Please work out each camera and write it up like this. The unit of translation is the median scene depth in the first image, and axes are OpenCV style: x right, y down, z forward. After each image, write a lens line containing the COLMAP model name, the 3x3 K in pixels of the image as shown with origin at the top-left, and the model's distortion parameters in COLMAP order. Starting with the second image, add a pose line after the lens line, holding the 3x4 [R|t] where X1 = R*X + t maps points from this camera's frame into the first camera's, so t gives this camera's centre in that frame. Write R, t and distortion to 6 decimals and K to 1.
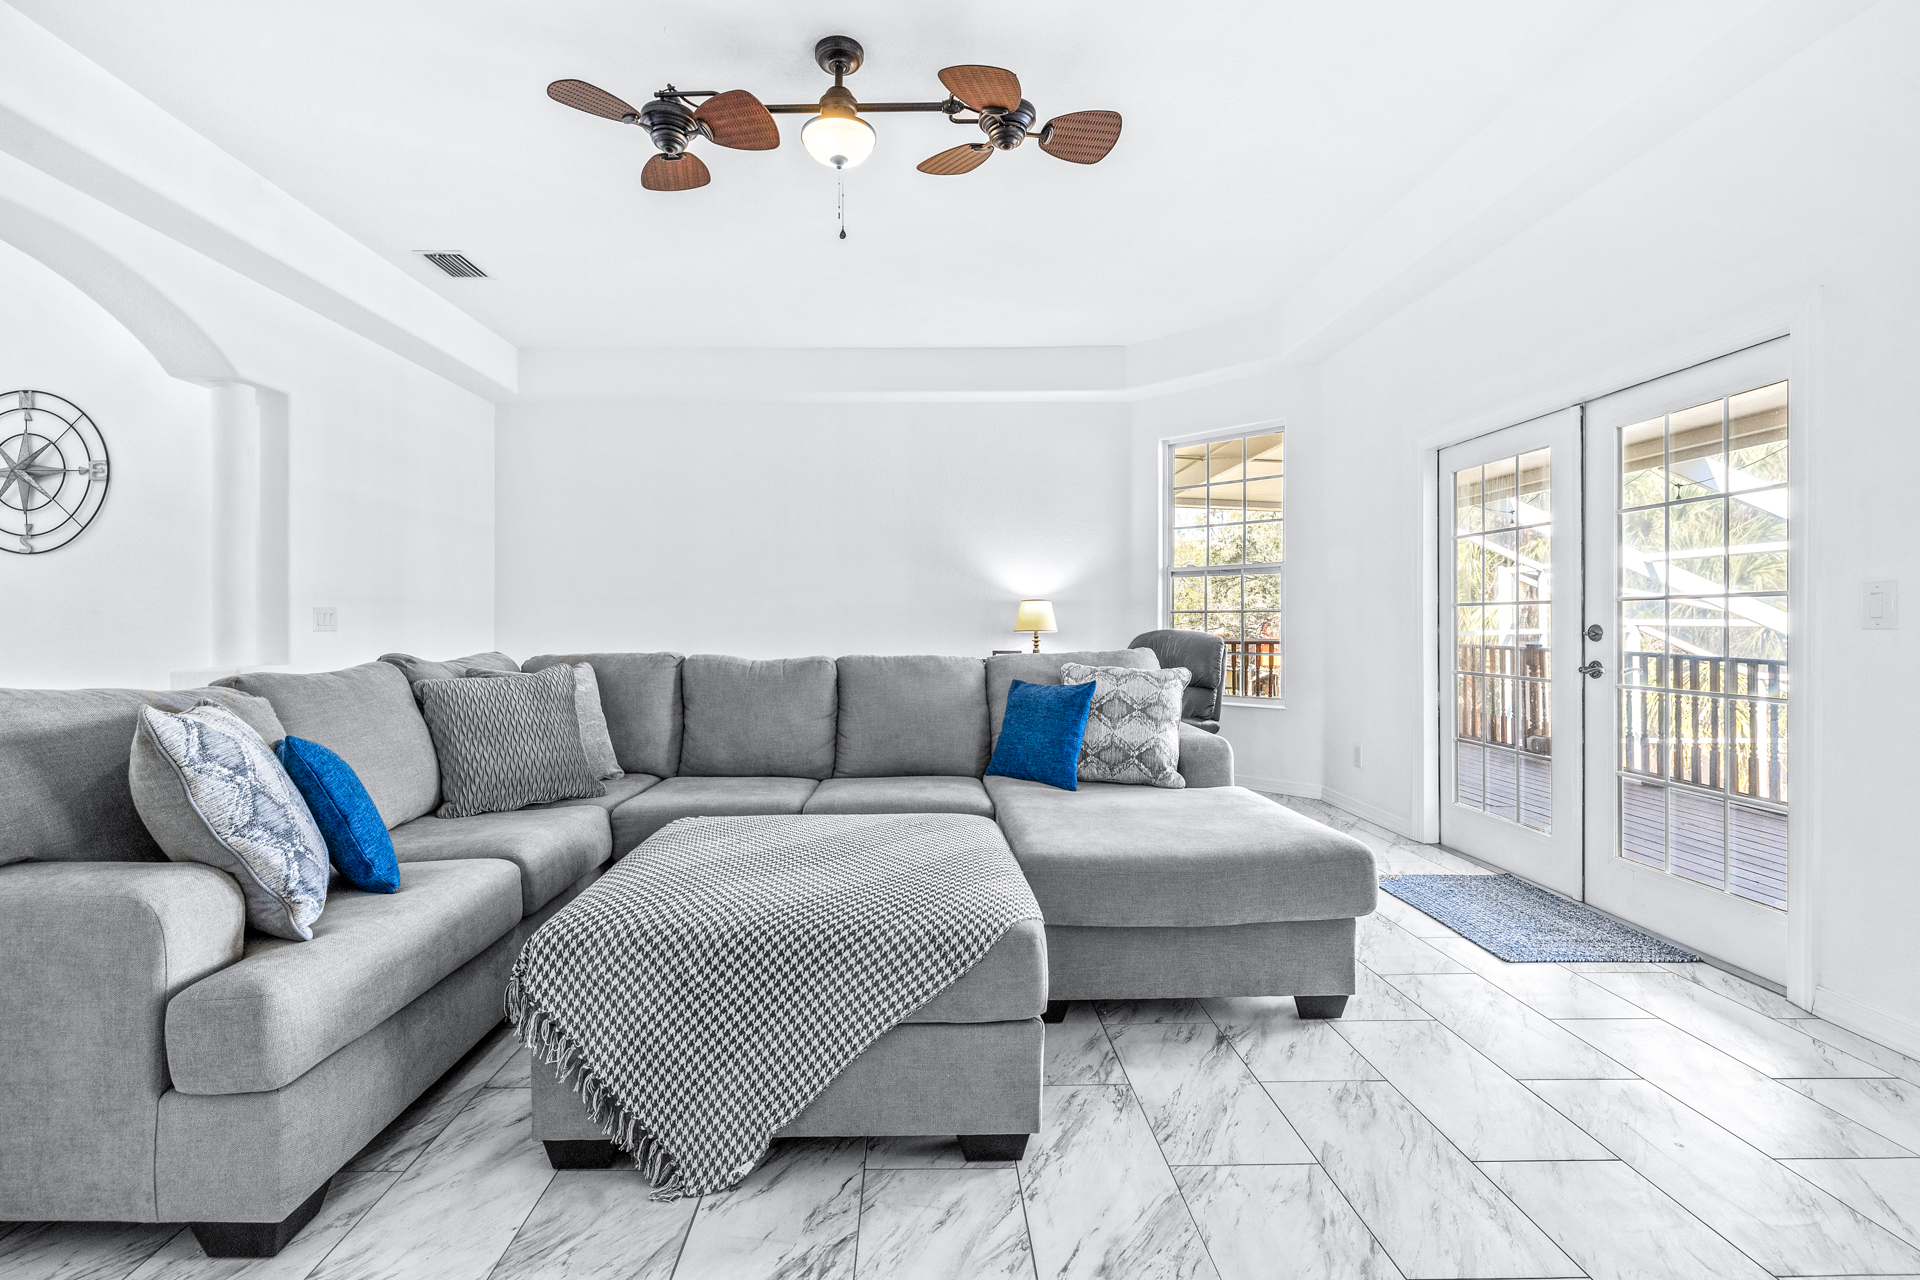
lens RADIAL K [[825.0, 0, 954.4], [0, 825.0, 632.2], [0, 0, 1]] dist [0.001548, -0.000265]
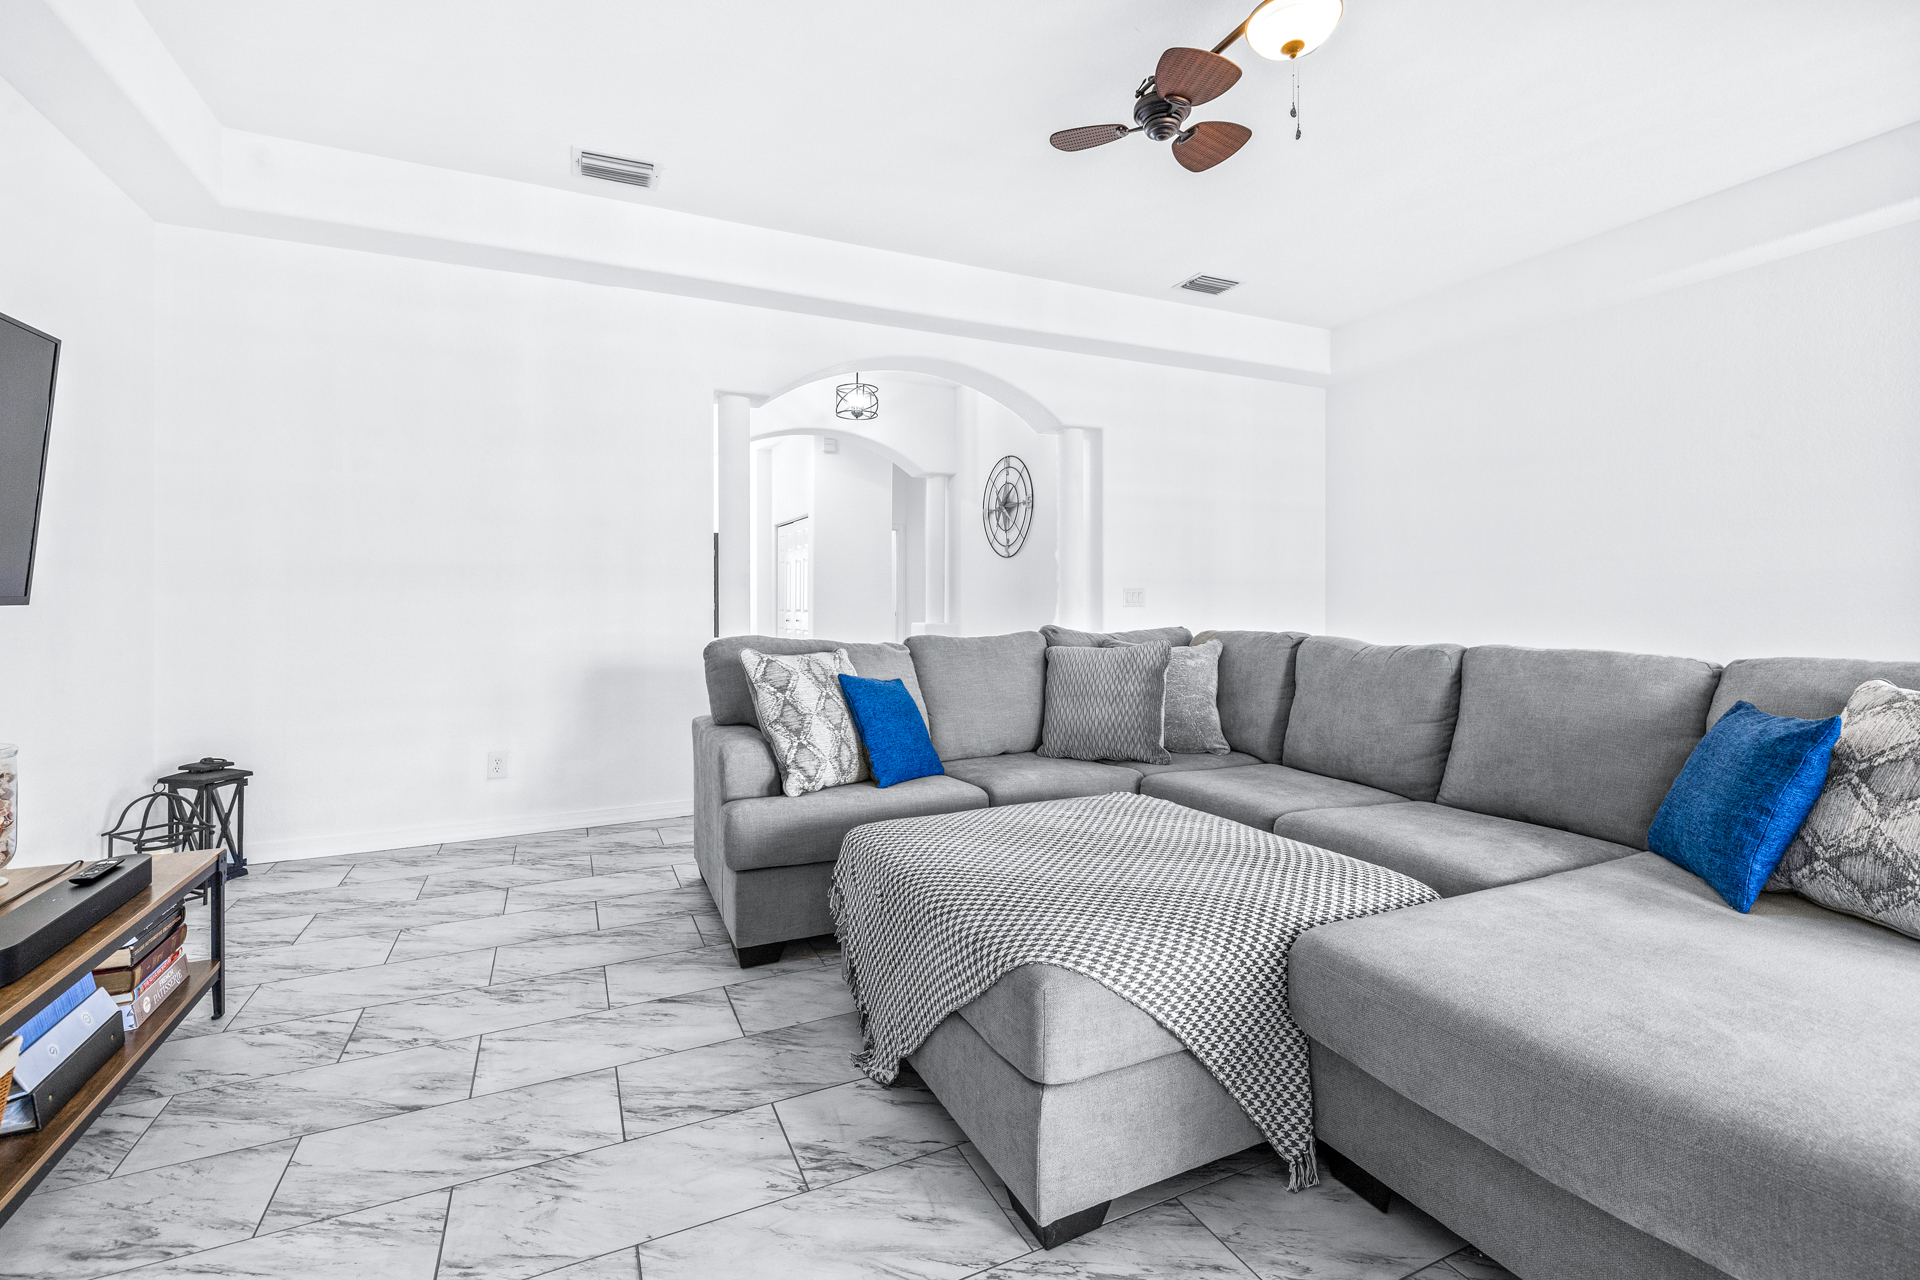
lens RADIAL K [[835.2, 0, 958.9], [0, 835.2, 609.9], [0, 0, 1]] dist [0.001480, 0.000289]
pose [[0.422876, 0.011137, -0.906119, 0.380572], [-0.007654, 0.999933, 0.008718, -0.007155], [0.906155, 0.003249, 0.422932, 0.265345]]
